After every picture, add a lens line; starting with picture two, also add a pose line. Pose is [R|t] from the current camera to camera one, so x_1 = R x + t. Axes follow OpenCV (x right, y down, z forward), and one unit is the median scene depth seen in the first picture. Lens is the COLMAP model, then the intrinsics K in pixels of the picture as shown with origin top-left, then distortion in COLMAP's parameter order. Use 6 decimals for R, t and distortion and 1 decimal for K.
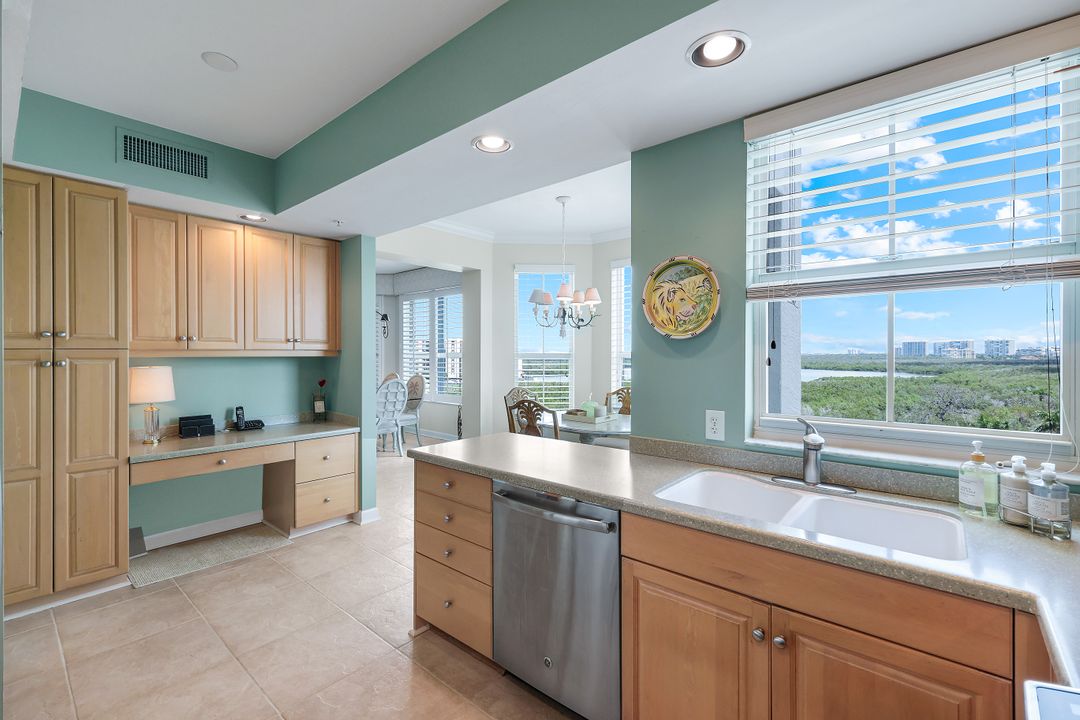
lens RADIAL K [[471.8, 0, 545.9], [0, 471.8, 355.3], [0, 0, 1]] dist [-0.001809, 0.000464]
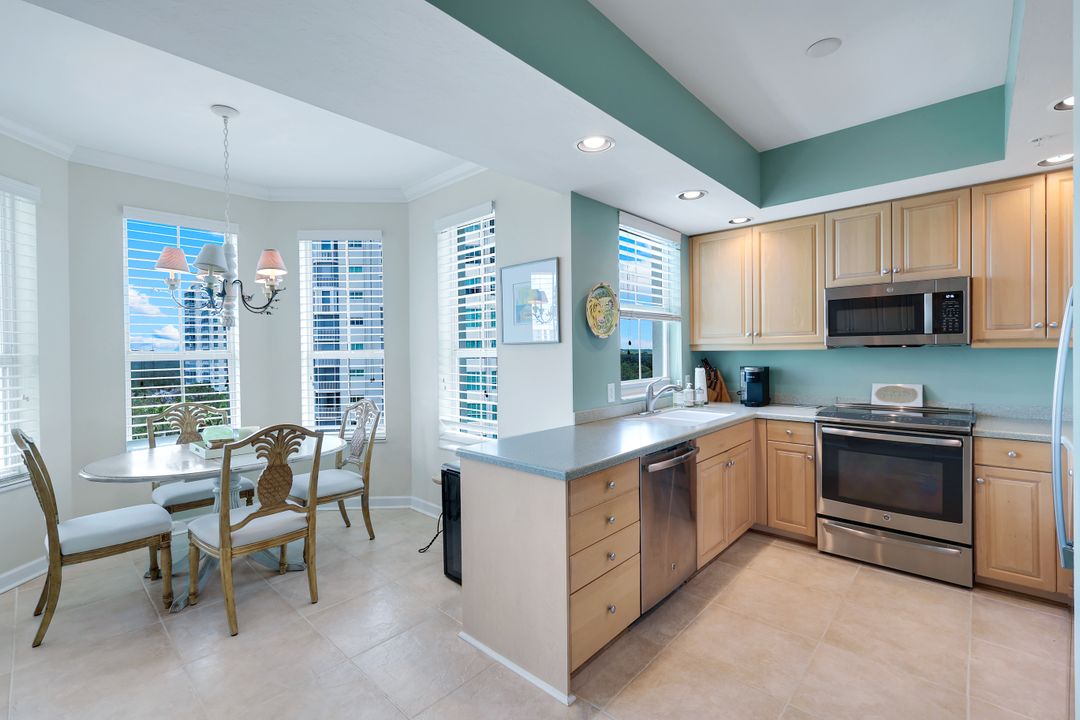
lens RADIAL K [[471.8, 0, 545.3], [0, 471.8, 353.5], [0, 0, 1]] dist [-0.001809, 0.000464]
pose [[0.039268, -0.008443, 0.999193, -0.668293], [0.017865, 0.999810, 0.007746, -0.000717], [-0.999069, 0.017546, 0.039411, 0.624421]]
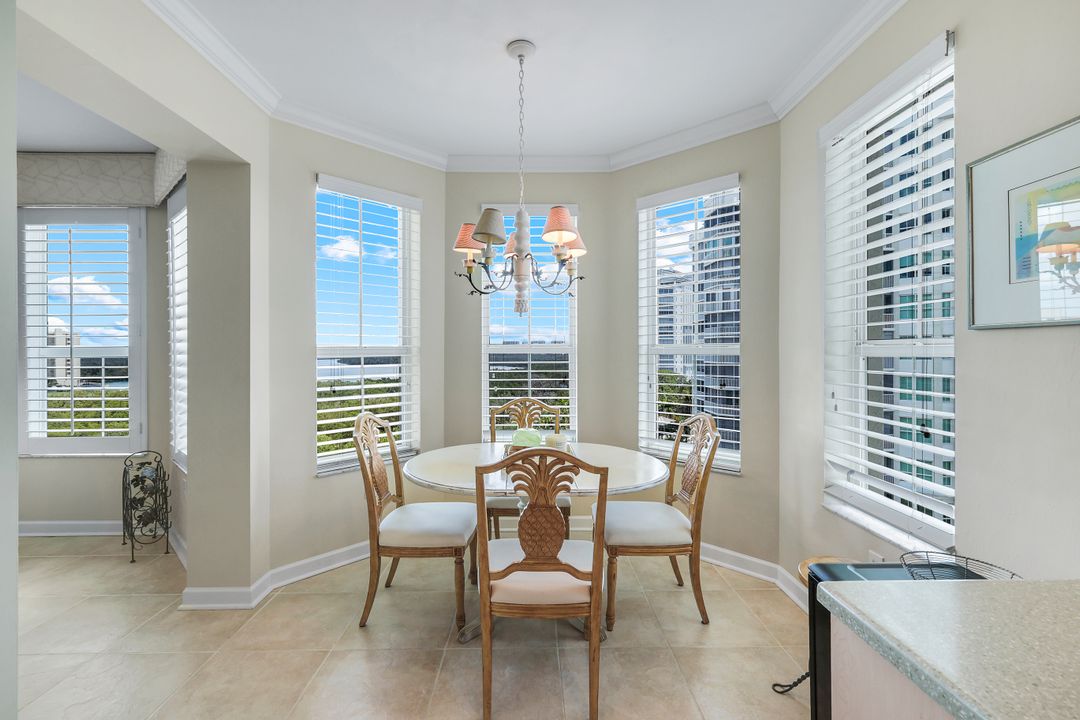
lens RADIAL K [[471.8, 0, 533.6], [0, 471.8, 350.7], [0, 0, 1]] dist [-0.001809, 0.000464]
pose [[0.757043, -0.004505, 0.653350, -0.334069], [0.005926, 0.999982, 0.000029, 0.002751], [-0.653338, 0.003850, 0.757056, 0.682264]]
